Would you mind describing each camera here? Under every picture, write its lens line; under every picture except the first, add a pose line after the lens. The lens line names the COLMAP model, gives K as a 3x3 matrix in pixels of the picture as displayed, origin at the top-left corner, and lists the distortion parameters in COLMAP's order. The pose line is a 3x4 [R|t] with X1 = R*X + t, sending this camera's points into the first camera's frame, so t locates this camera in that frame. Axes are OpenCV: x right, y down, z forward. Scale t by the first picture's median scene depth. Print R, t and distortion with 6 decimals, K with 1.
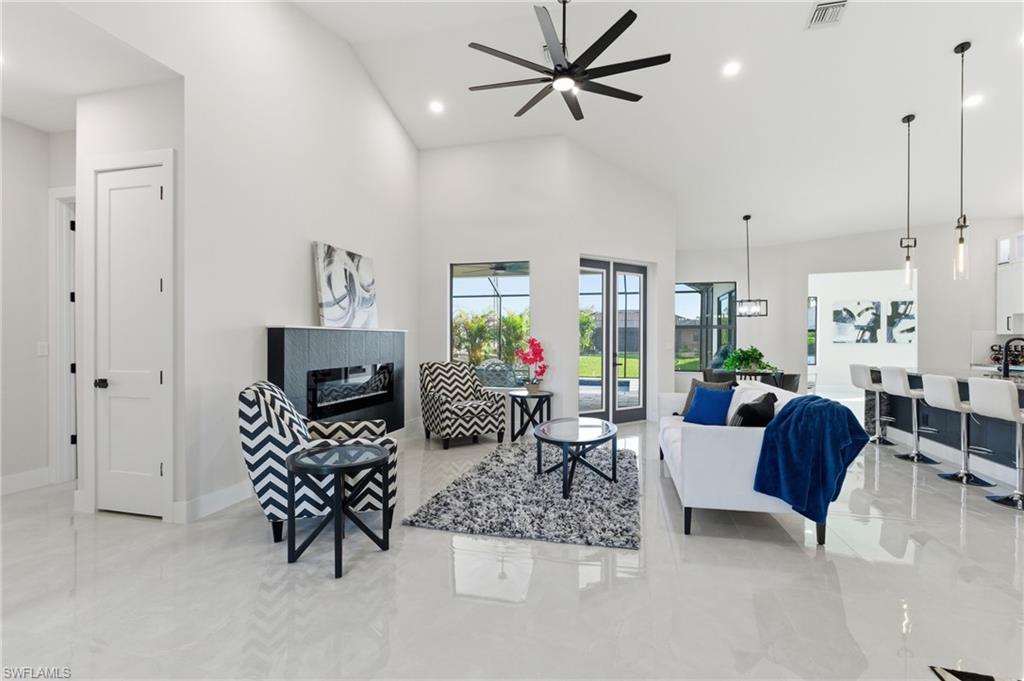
lens RADIAL K [[465.0, 0, 506.3], [0, 465.0, 342.9], [0, 0, 1]] dist [0.004386, 0.000370]
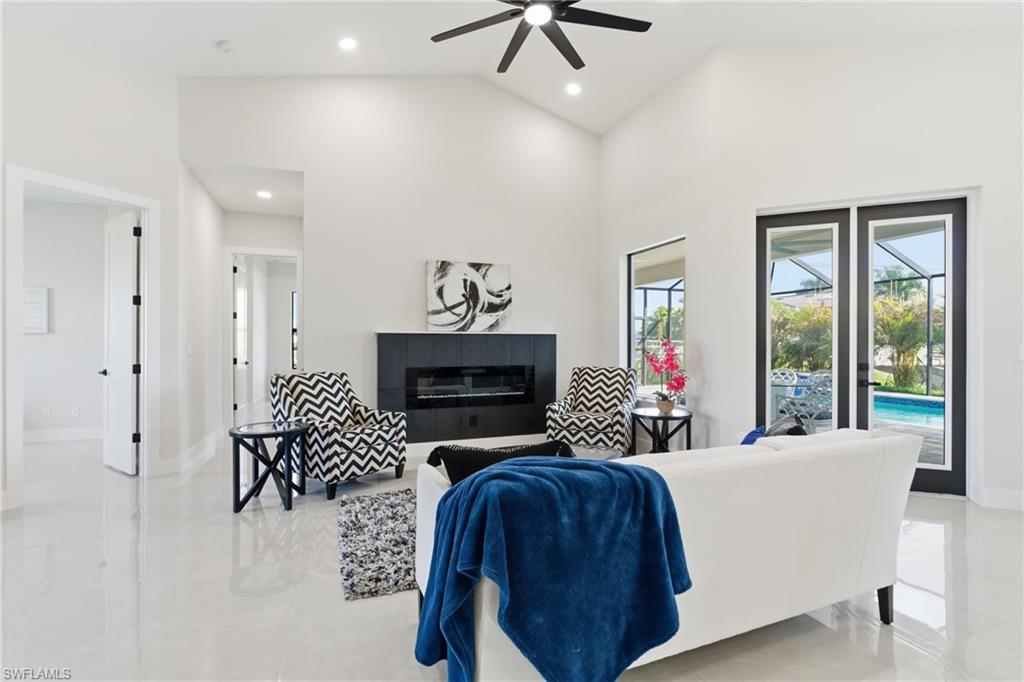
lens RADIAL K [[465.0, 0, 510.5], [0, 465.0, 348.4], [0, 0, 1]] dist [0.004386, 0.000370]
pose [[0.590452, 0.003727, -0.807064, 0.593583], [-0.004049, 0.999990, 0.001656, 0.004926], [0.807063, 0.002290, 0.590461, 0.409595]]
